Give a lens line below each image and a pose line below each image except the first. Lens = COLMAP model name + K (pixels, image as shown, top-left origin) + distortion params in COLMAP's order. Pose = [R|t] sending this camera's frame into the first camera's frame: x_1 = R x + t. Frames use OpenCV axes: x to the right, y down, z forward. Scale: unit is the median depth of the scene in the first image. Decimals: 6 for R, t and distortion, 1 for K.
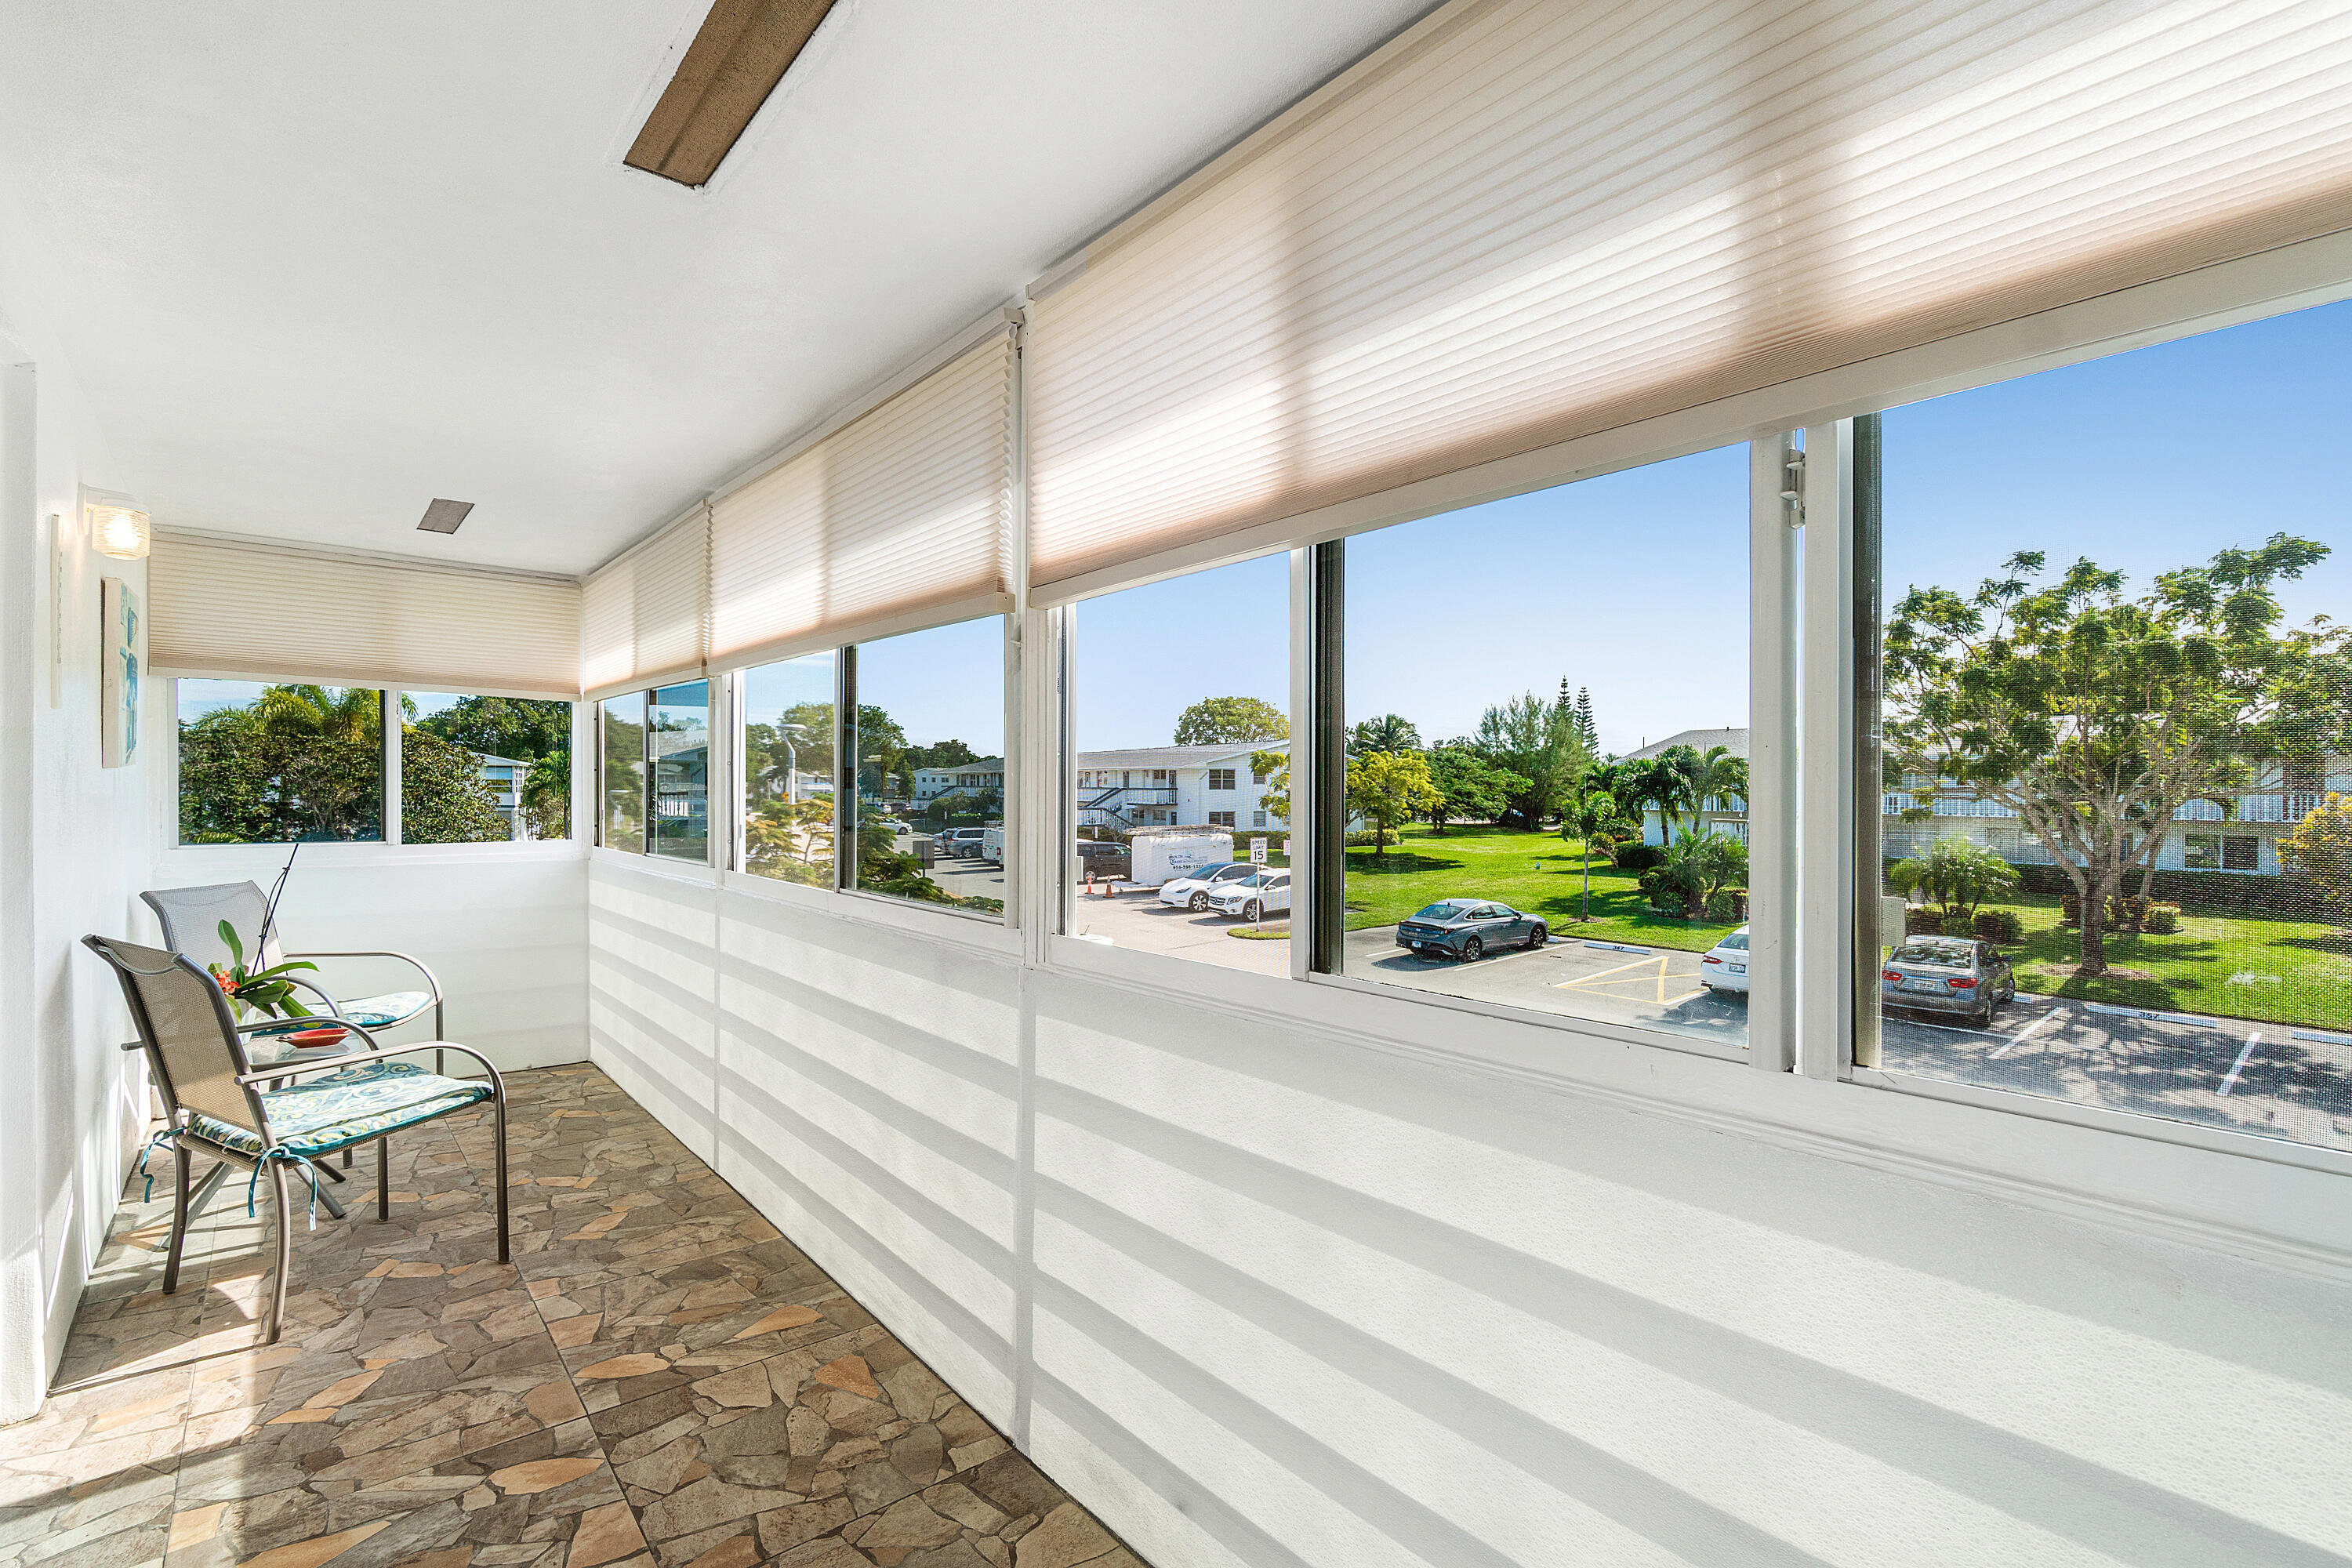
lens RADIAL K [[1045.8, 0, 1178.1], [0, 1045.8, 797.9], [0, 0, 1]] dist [-0.003066, 0.000805]
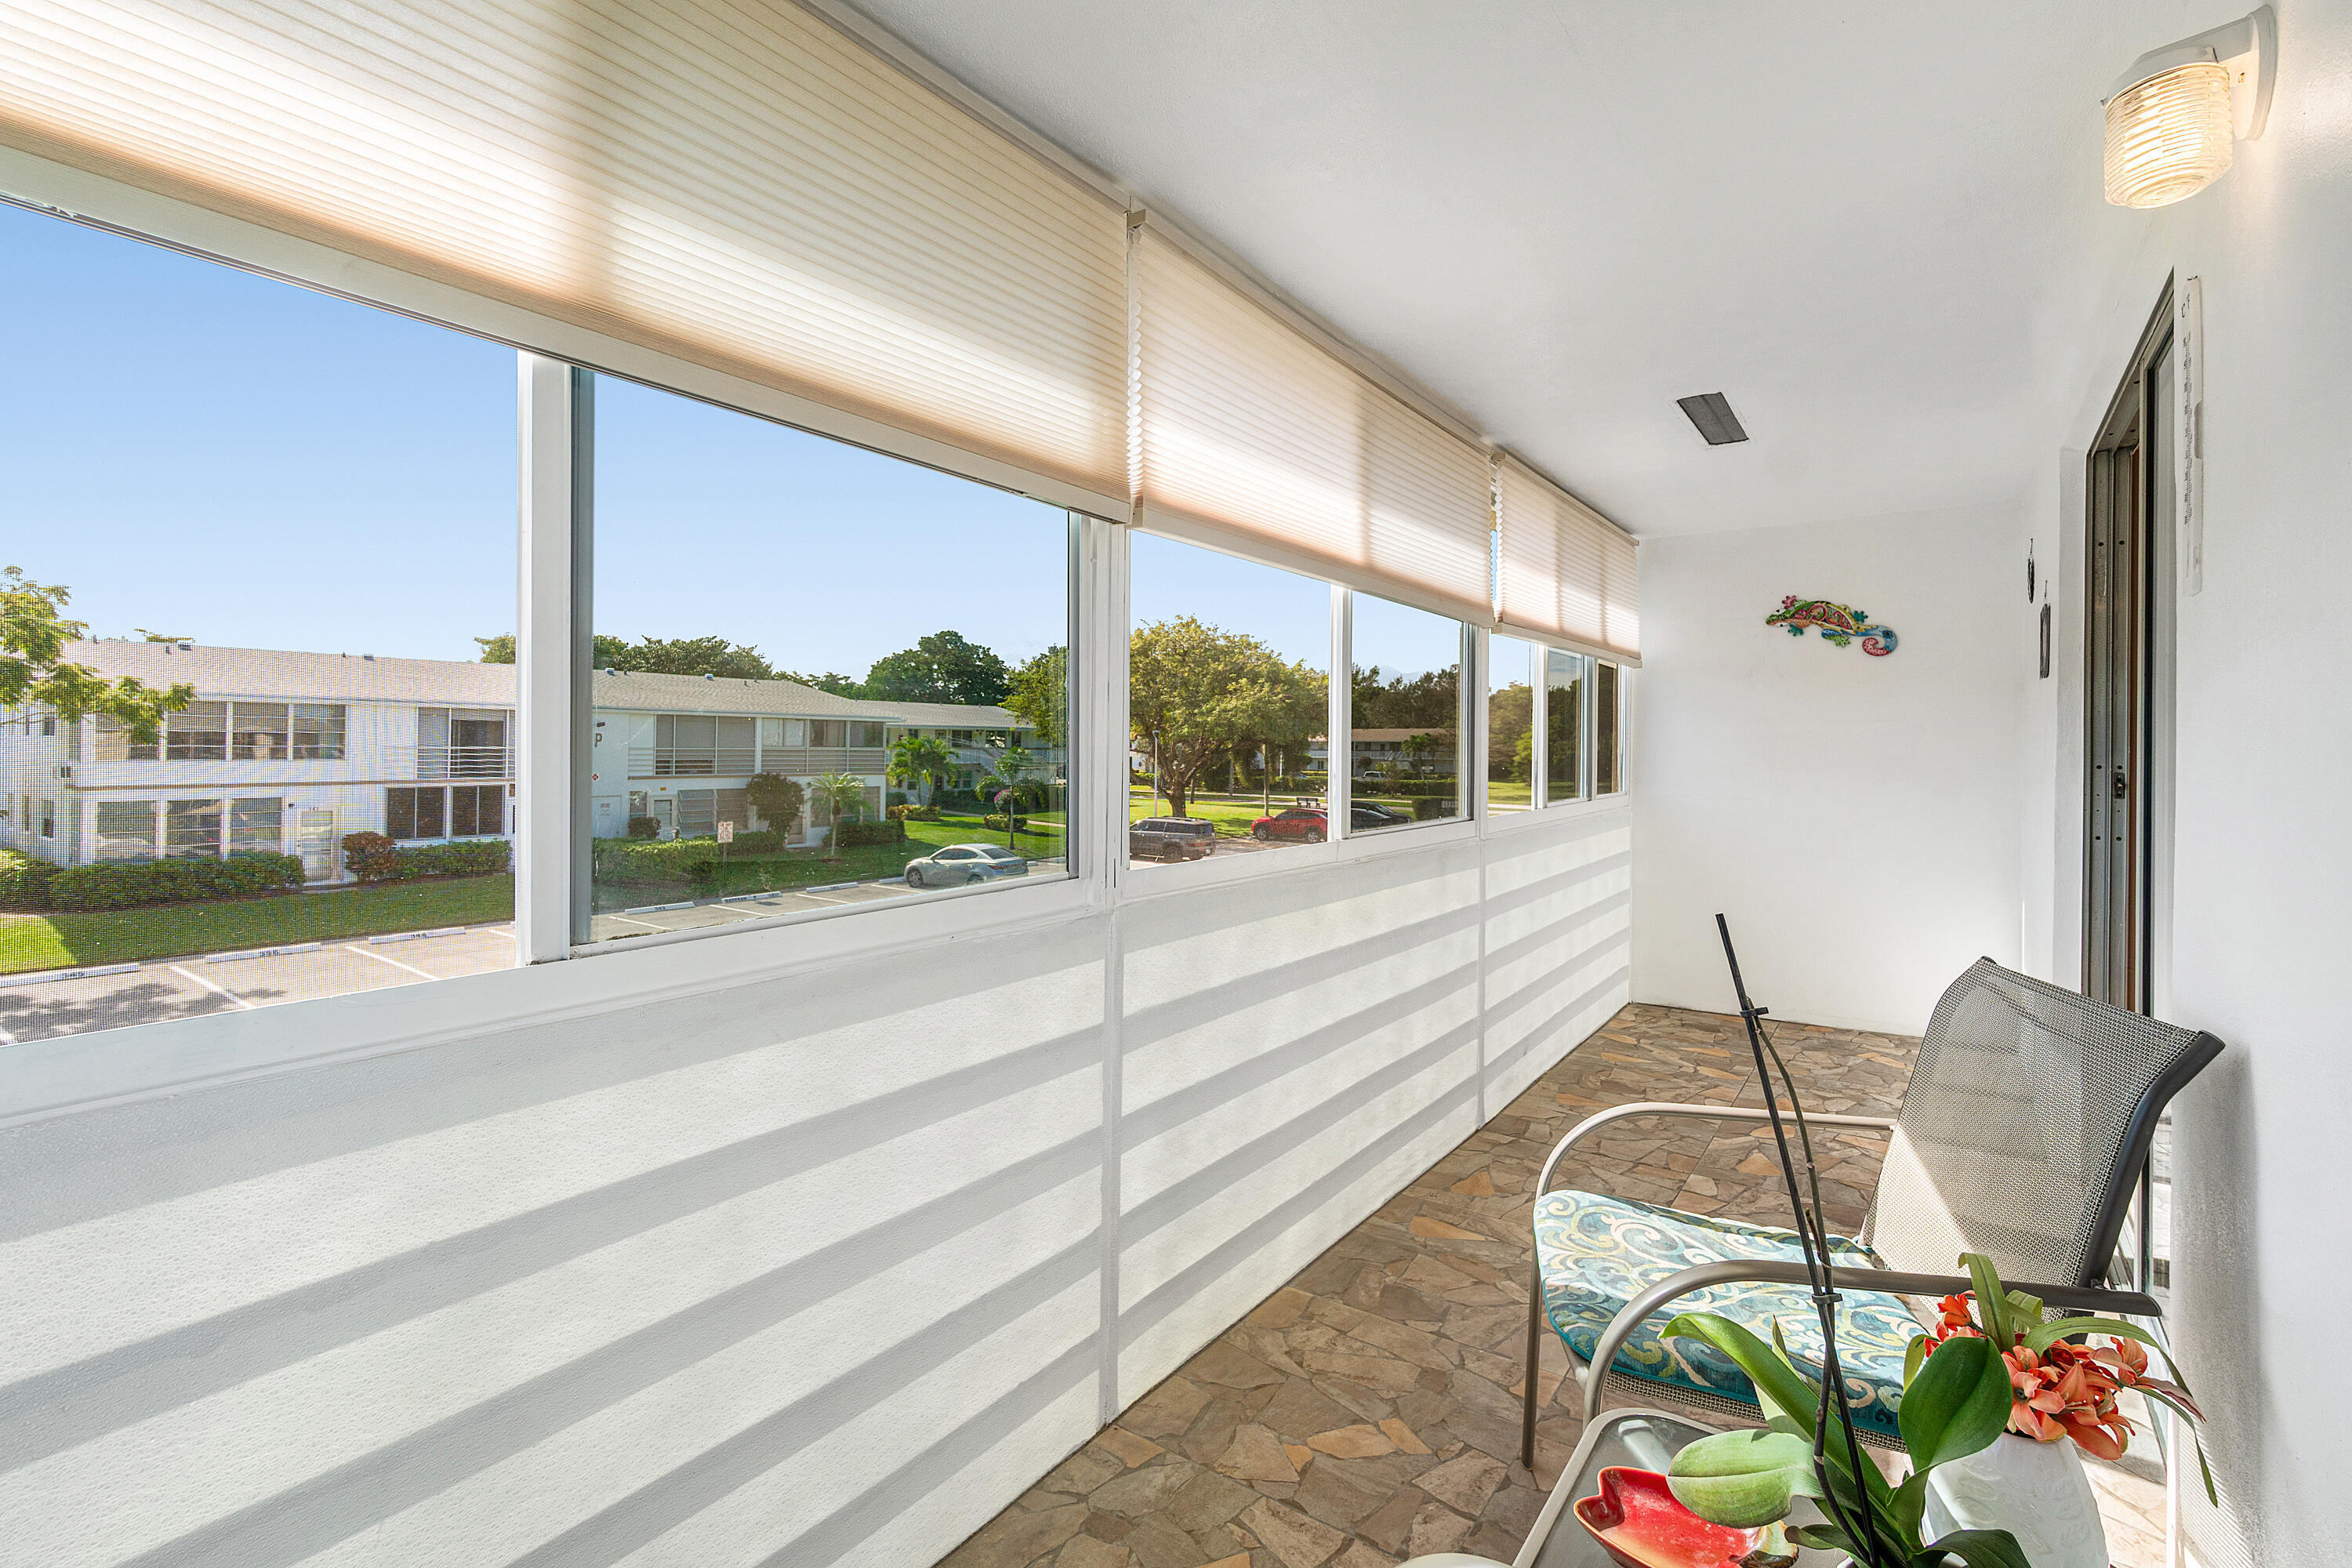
lens RADIAL K [[1023.2, 0, 1171.3], [0, 1023.2, 740.3], [0, 0, 1]] dist [0.000179, 0.000555]
pose [[-0.210010, -0.012352, 0.977621, -1.233570], [-0.006063, 0.999917, 0.011332, -0.015024], [-0.977680, -0.003548, -0.210067, 1.367599]]
